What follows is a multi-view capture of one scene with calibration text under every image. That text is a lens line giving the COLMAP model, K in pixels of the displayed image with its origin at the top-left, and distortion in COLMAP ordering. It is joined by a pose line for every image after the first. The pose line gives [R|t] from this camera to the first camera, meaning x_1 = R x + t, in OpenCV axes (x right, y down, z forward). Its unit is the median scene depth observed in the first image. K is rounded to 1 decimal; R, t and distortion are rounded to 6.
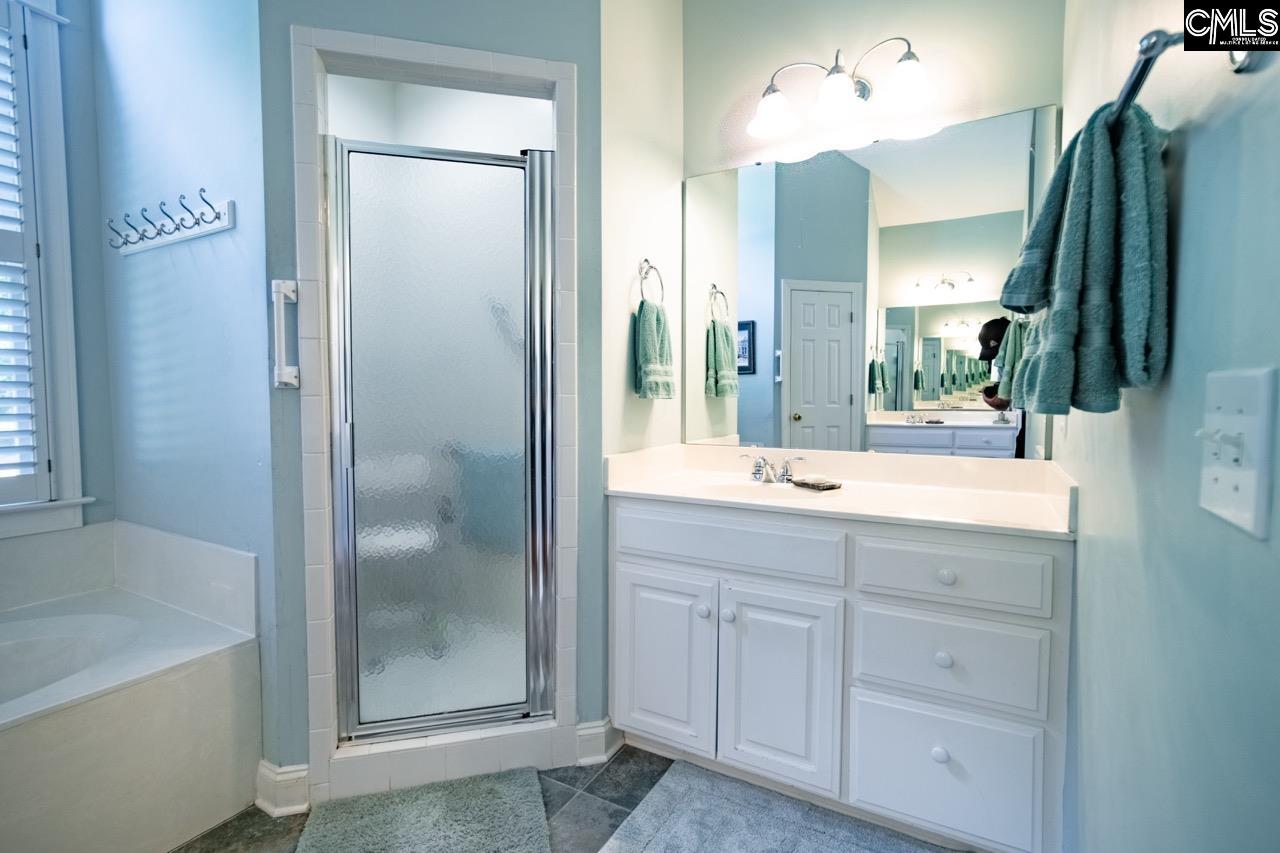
lens RADIAL K [[607.5, 0, 644.1], [0, 607.5, 423.5], [0, 0, 1]] dist [-0.012382, 0.005138]
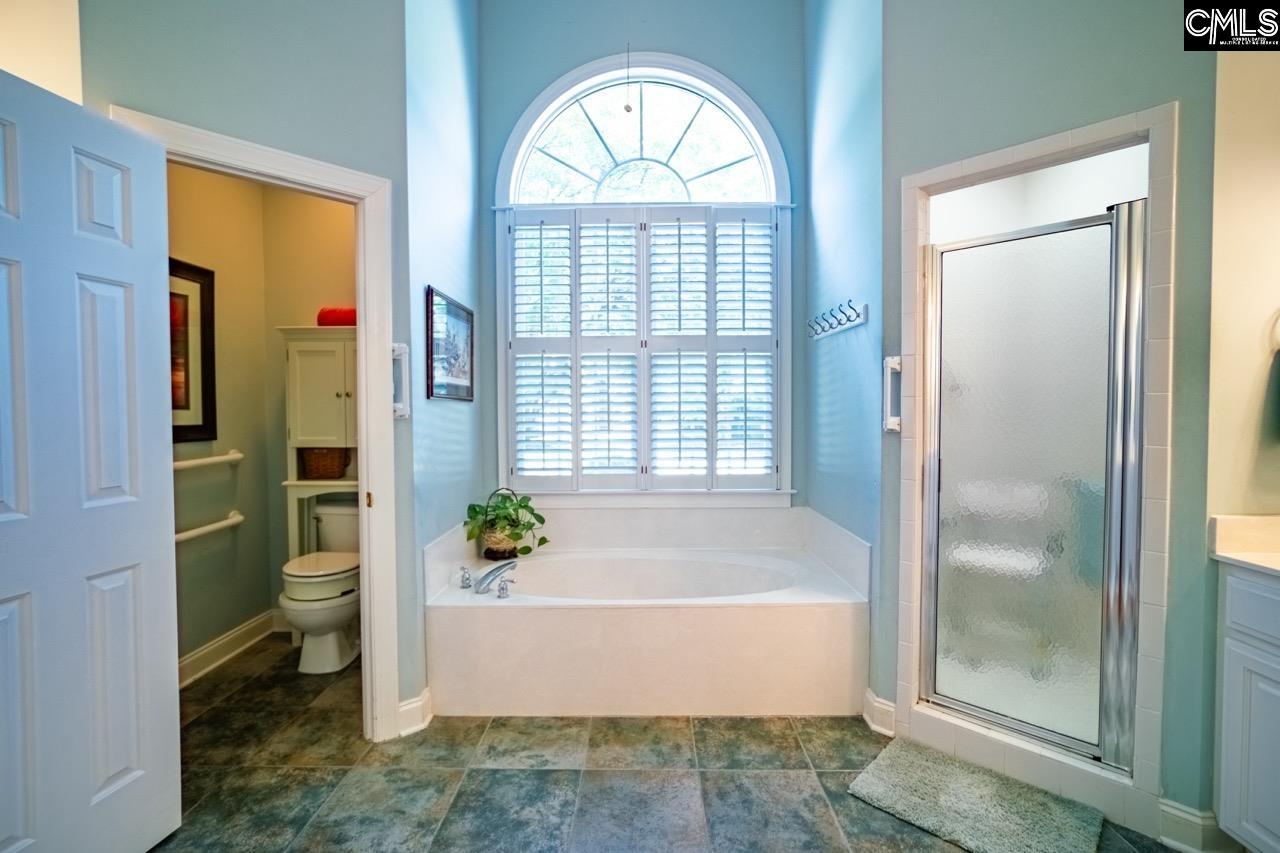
lens RADIAL K [[607.5, 0, 638.5], [0, 607.5, 423.7], [0, 0, 1]] dist [-0.012382, 0.005138]
pose [[0.490597, 0.031418, -0.870820, 0.312205], [-0.037550, 0.999184, 0.014895, -0.068160], [0.870577, 0.025392, 0.491377, -0.188981]]
